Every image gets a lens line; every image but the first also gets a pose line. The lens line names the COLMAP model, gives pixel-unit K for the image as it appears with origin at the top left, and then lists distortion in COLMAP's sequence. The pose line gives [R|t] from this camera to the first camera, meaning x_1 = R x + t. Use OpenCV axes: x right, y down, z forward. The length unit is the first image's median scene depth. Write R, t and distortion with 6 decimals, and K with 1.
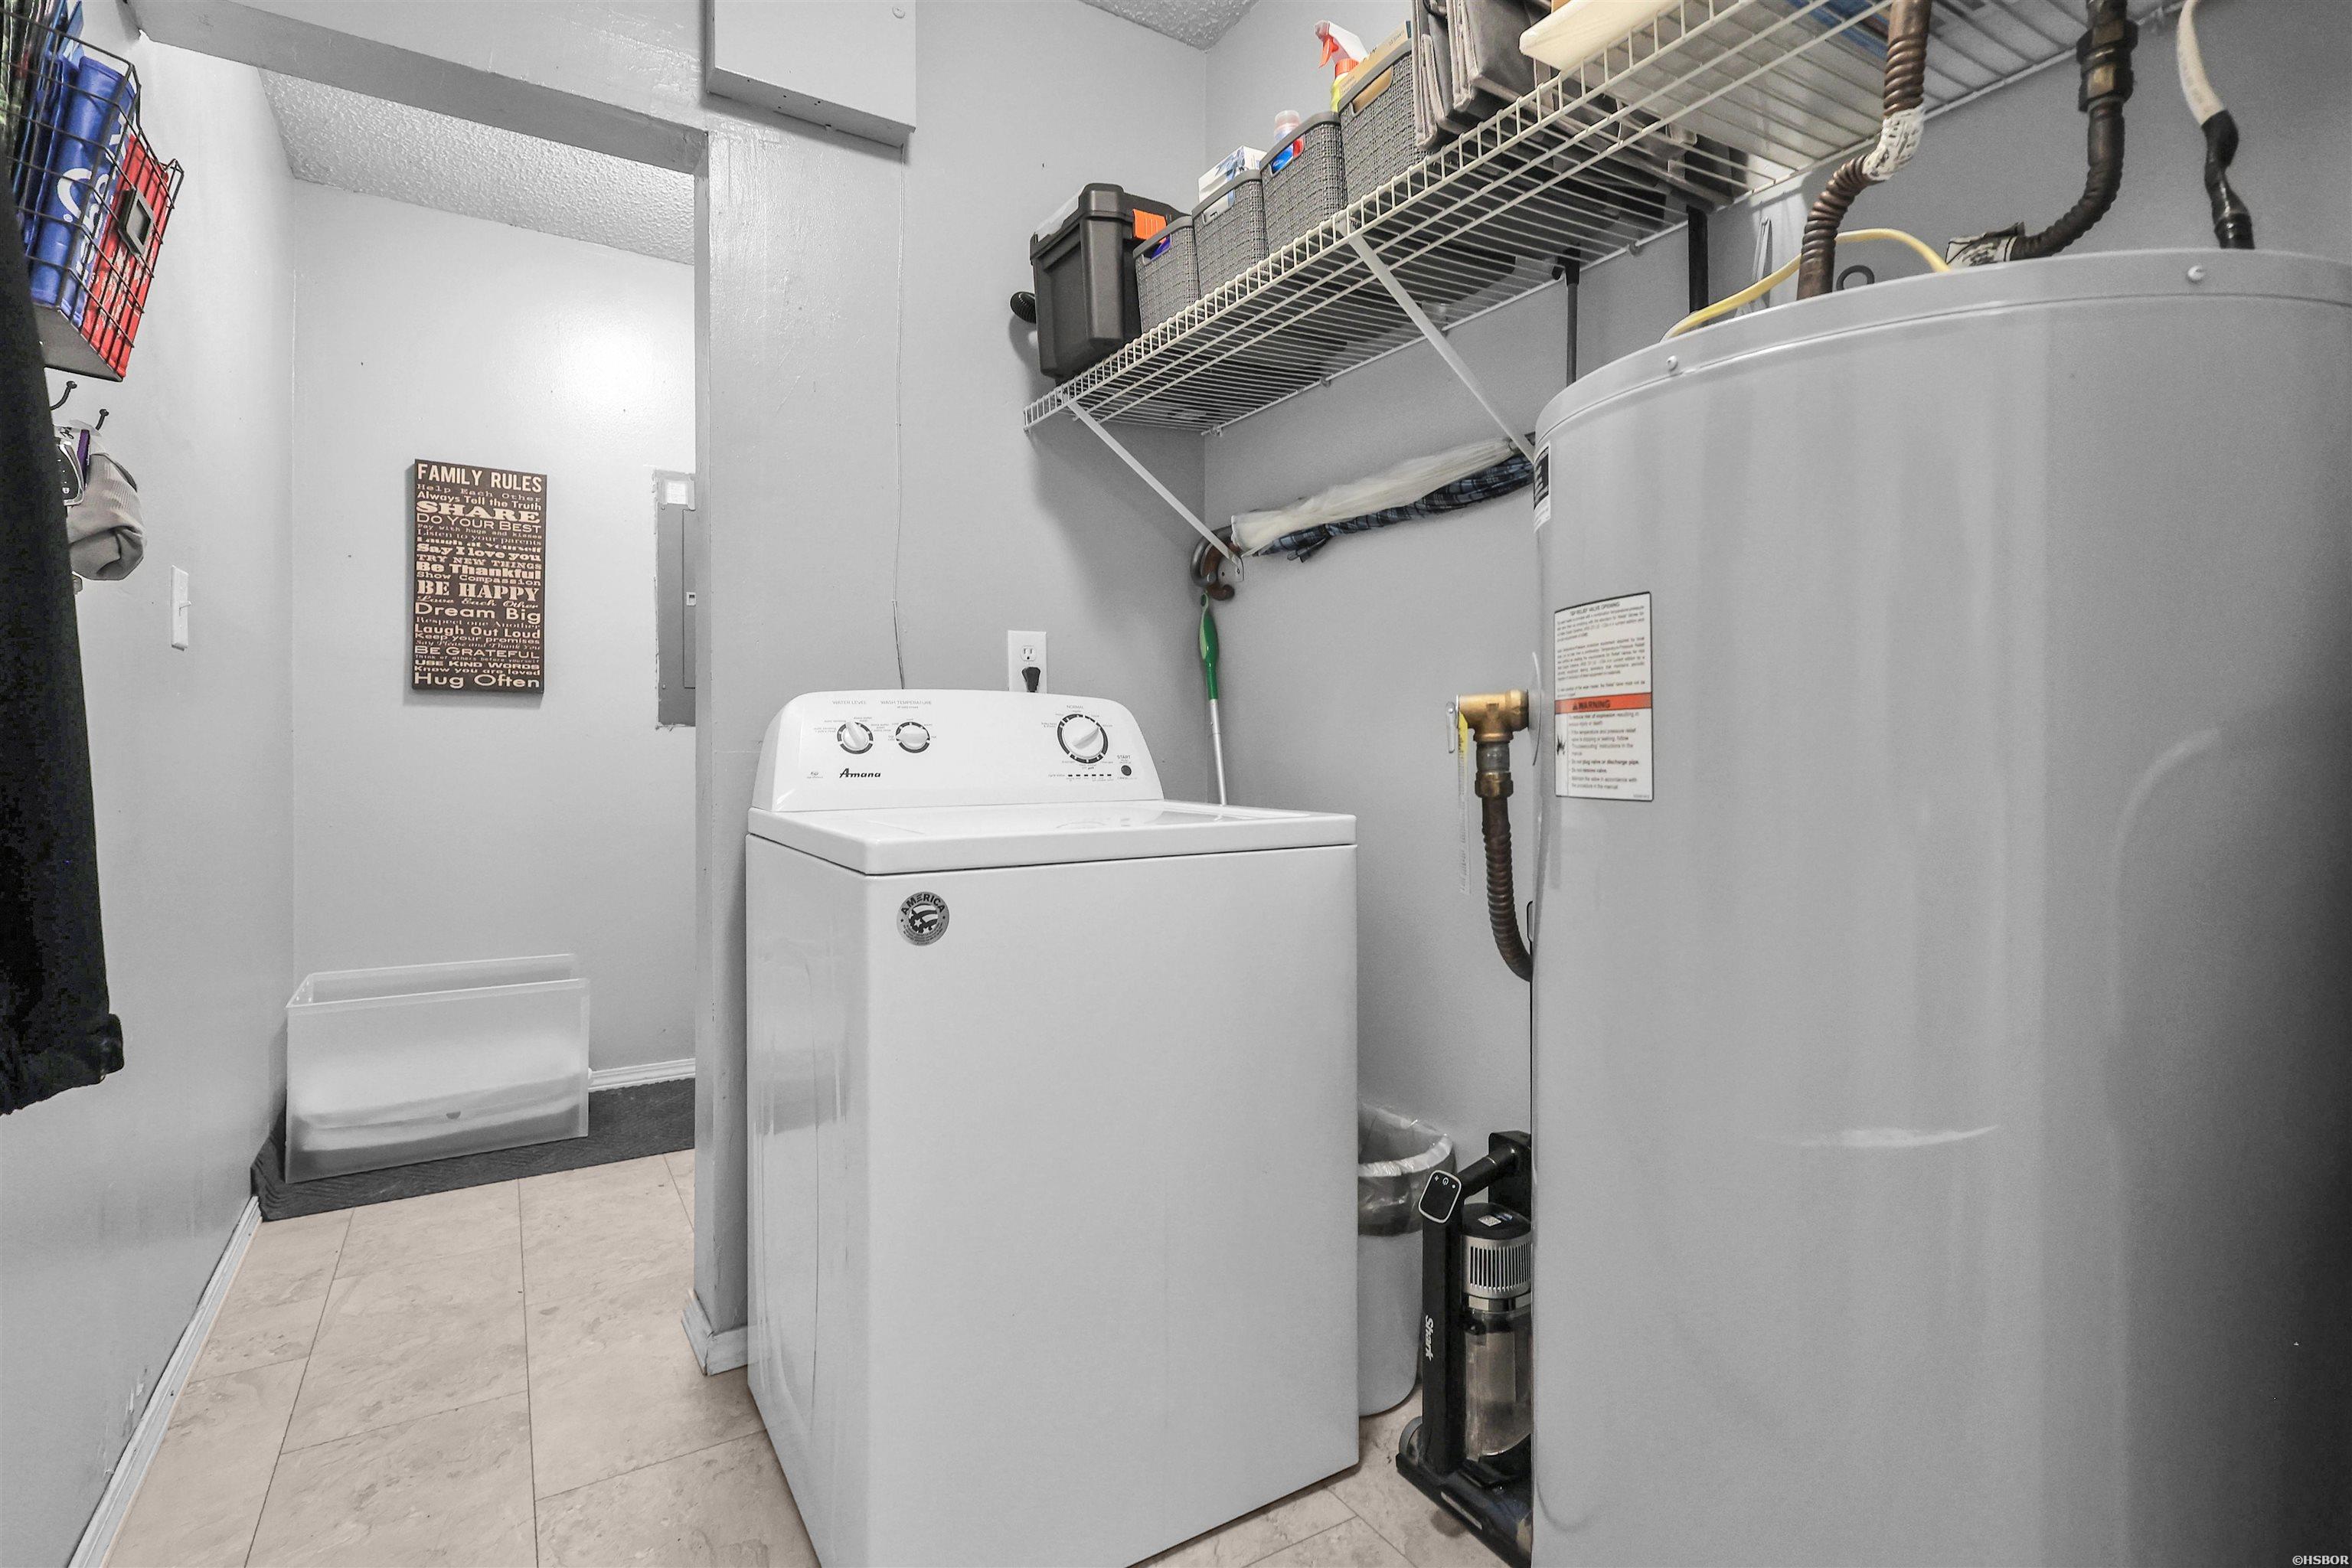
lens RADIAL K [[1106.3, 0, 1172.1], [0, 1106.3, 741.1], [0, 0, 1]] dist [-0.001412, 0.000088]
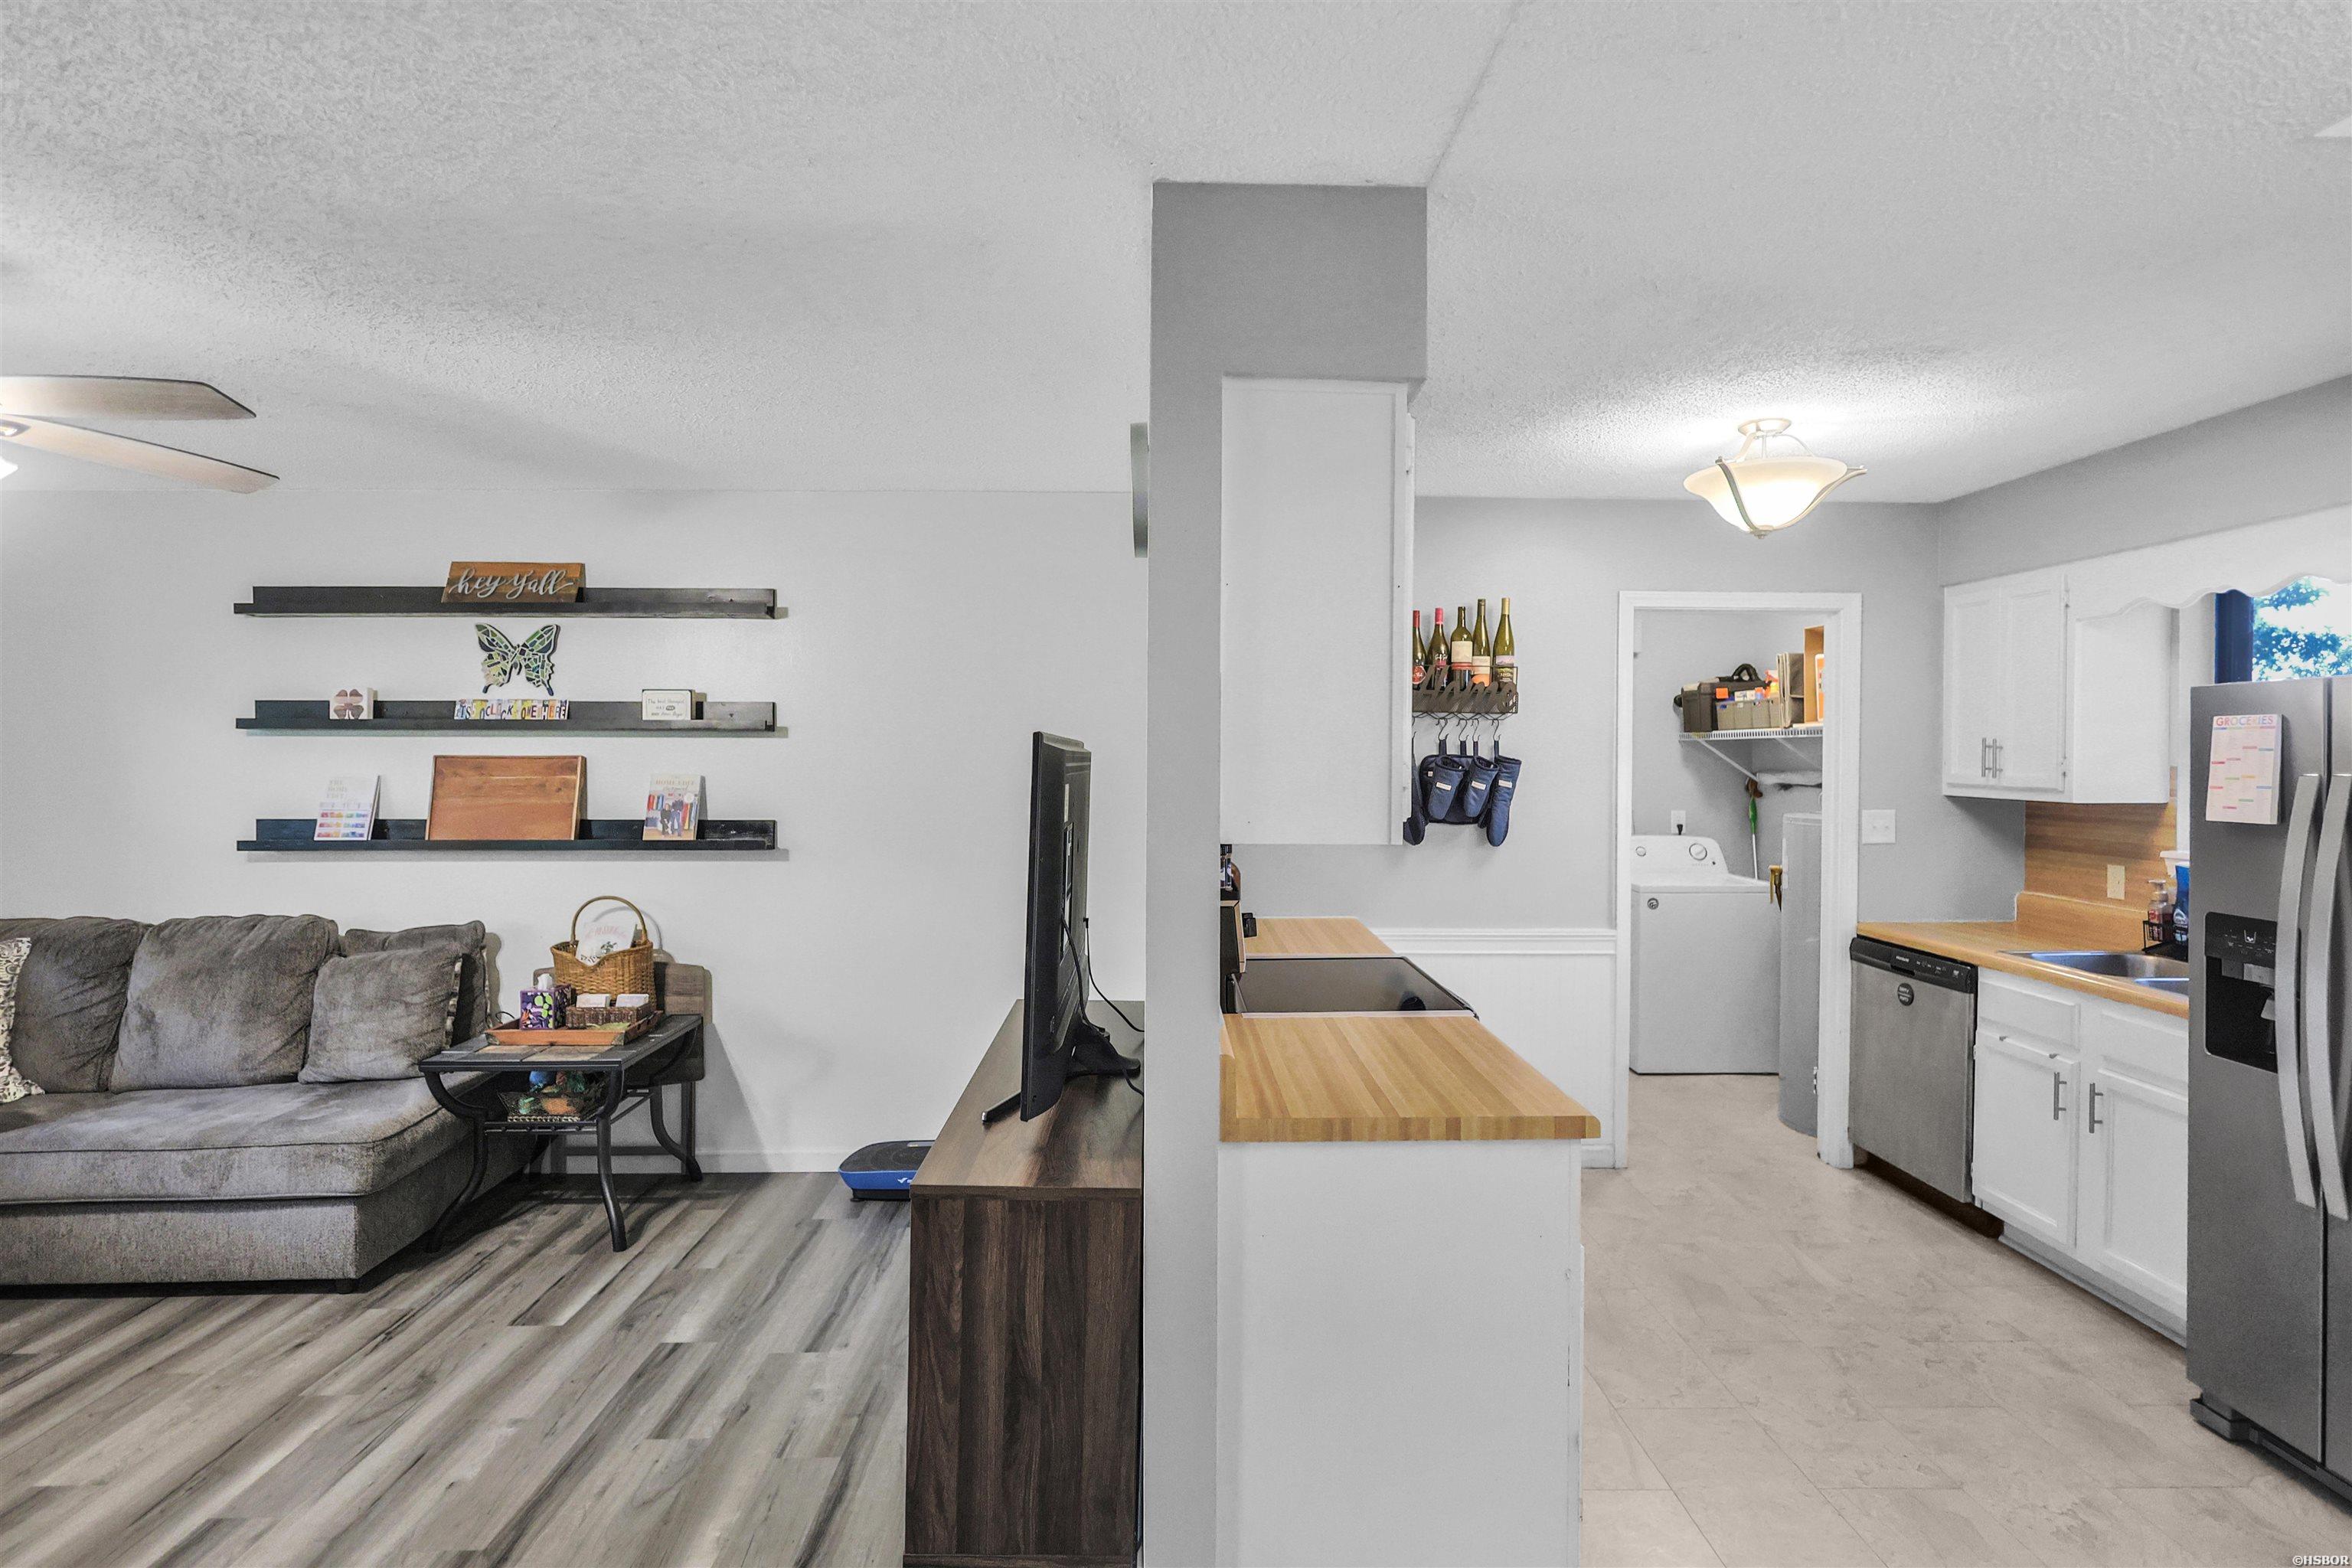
lens RADIAL K [[1154.9, 0, 1170.3], [0, 1154.9, 769.4], [0, 0, 1]] dist [-0.001341, -0.000093]
pose [[0.857432, 0.007595, -0.514542, 0.194160], [0.000179, 0.999887, 0.015056, -0.175809], [0.514598, -0.013002, 0.857333, -1.560416]]
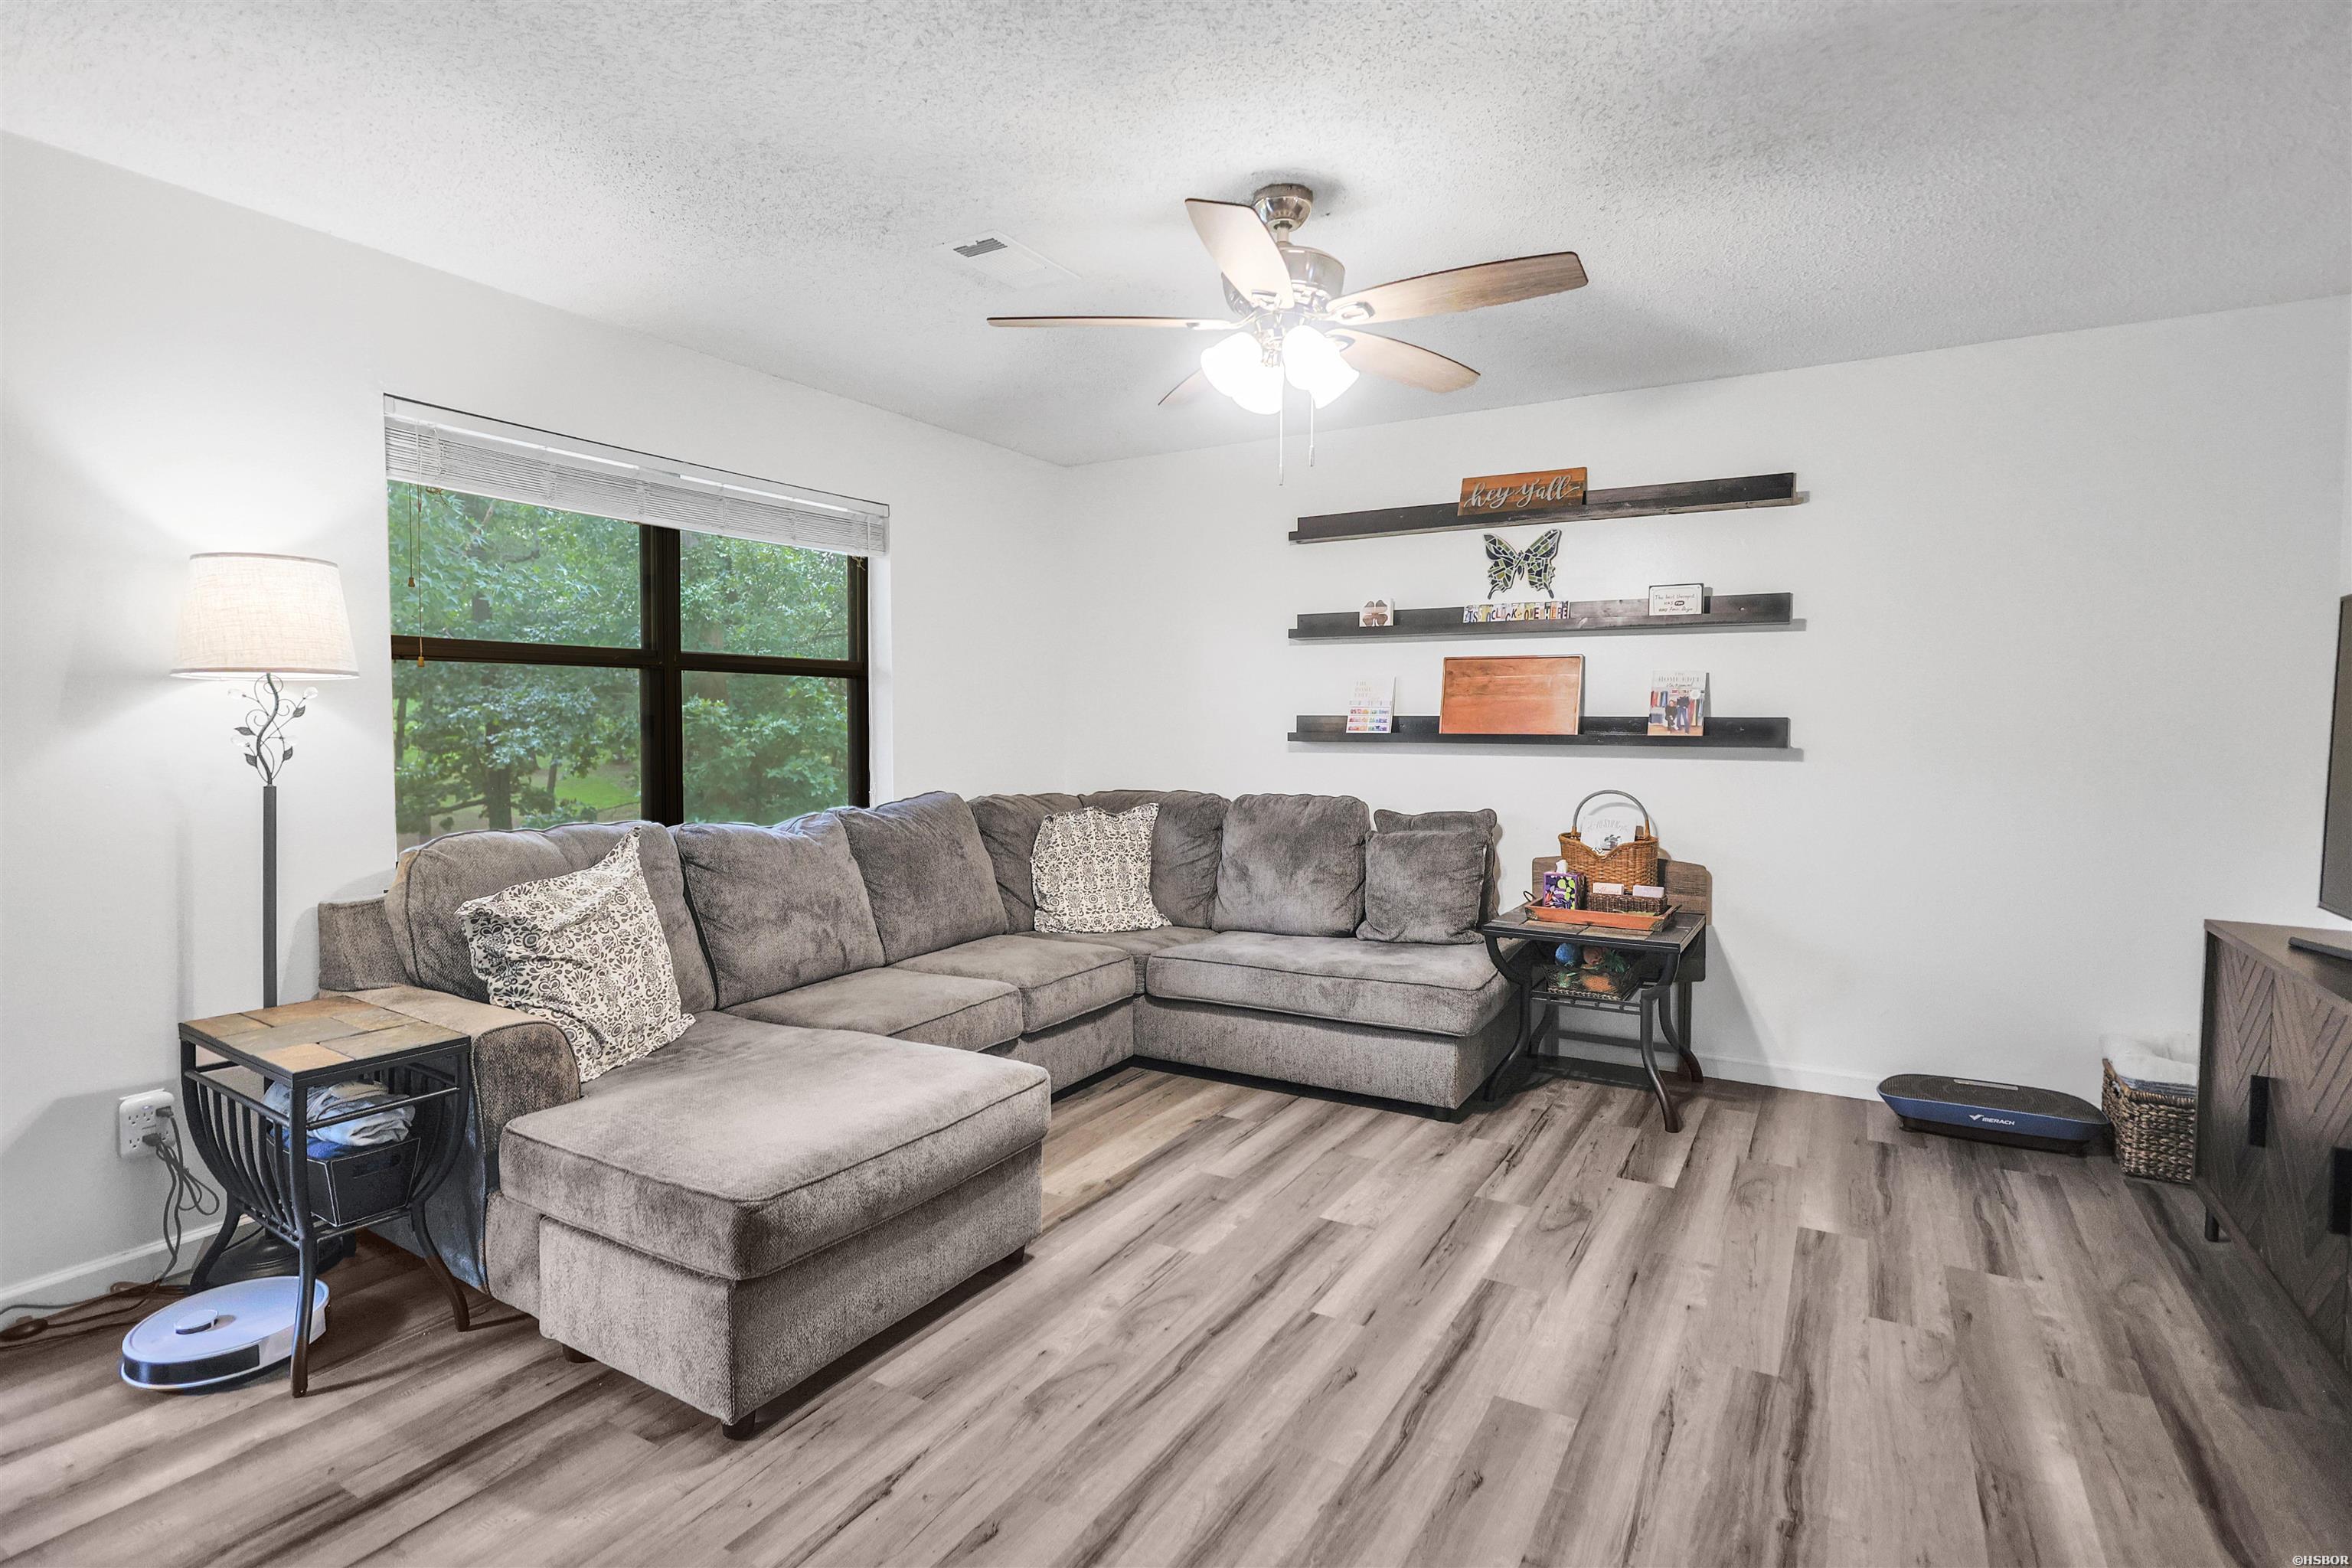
lens RADIAL K [[1156.6, 0, 1172.2], [0, 1156.6, 753.0], [0, 0, 1]] dist [0.000126, 0.000216]
pose [[0.462105, 0.027675, -0.886393, -0.086833], [-0.000523, 0.999521, 0.030934, -0.092815], [0.886825, -0.013831, 0.461898, -1.853258]]
